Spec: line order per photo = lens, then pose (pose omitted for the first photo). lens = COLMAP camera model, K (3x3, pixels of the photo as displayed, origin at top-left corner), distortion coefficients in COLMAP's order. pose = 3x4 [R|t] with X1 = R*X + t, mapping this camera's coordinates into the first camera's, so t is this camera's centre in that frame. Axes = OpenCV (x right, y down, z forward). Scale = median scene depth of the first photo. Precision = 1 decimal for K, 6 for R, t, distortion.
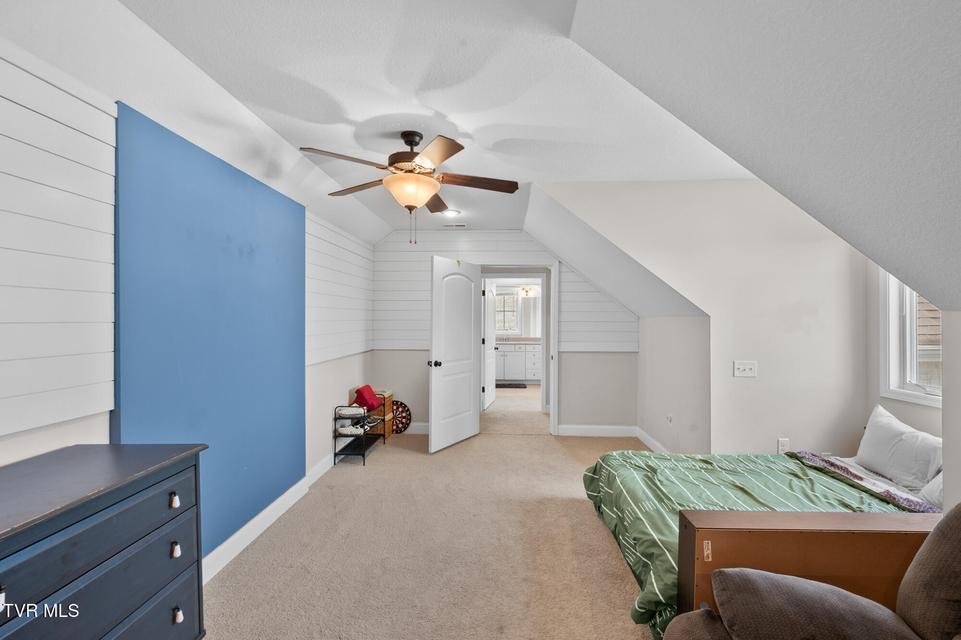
lens RADIAL K [[417.9, 0, 480.2], [0, 417.9, 319.8], [0, 0, 1]] dist [-0.000701, 0.000048]
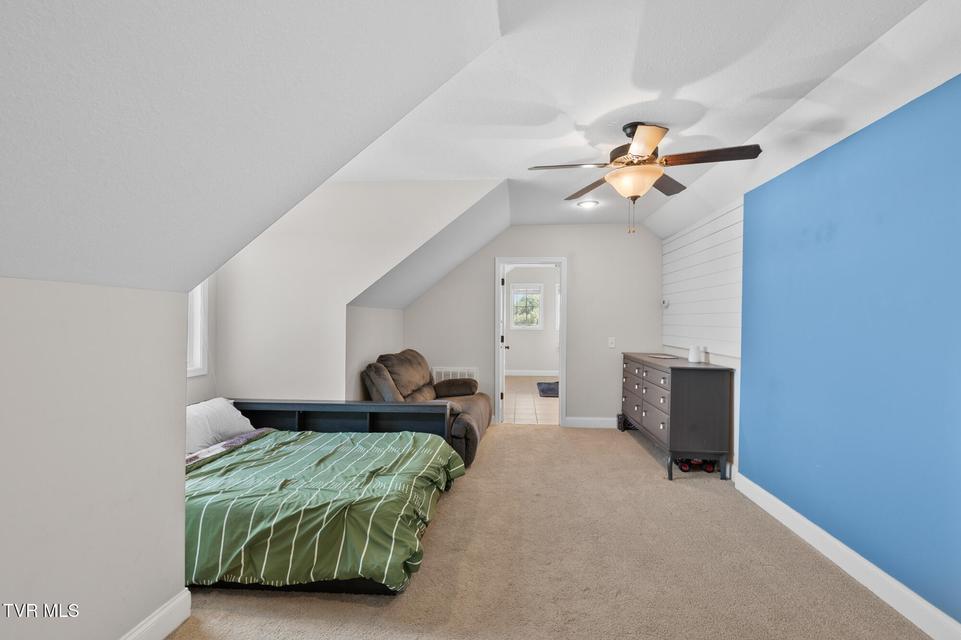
lens RADIAL K [[417.9, 0, 481.4], [0, 417.9, 322.5], [0, 0, 1]] dist [-0.000701, 0.000048]
pose [[-0.999147, -0.007585, 0.040585, 0.168122], [-0.007267, 0.999942, 0.007982, 0.032329], [-0.040644, 0.007680, -0.999144, 2.100799]]
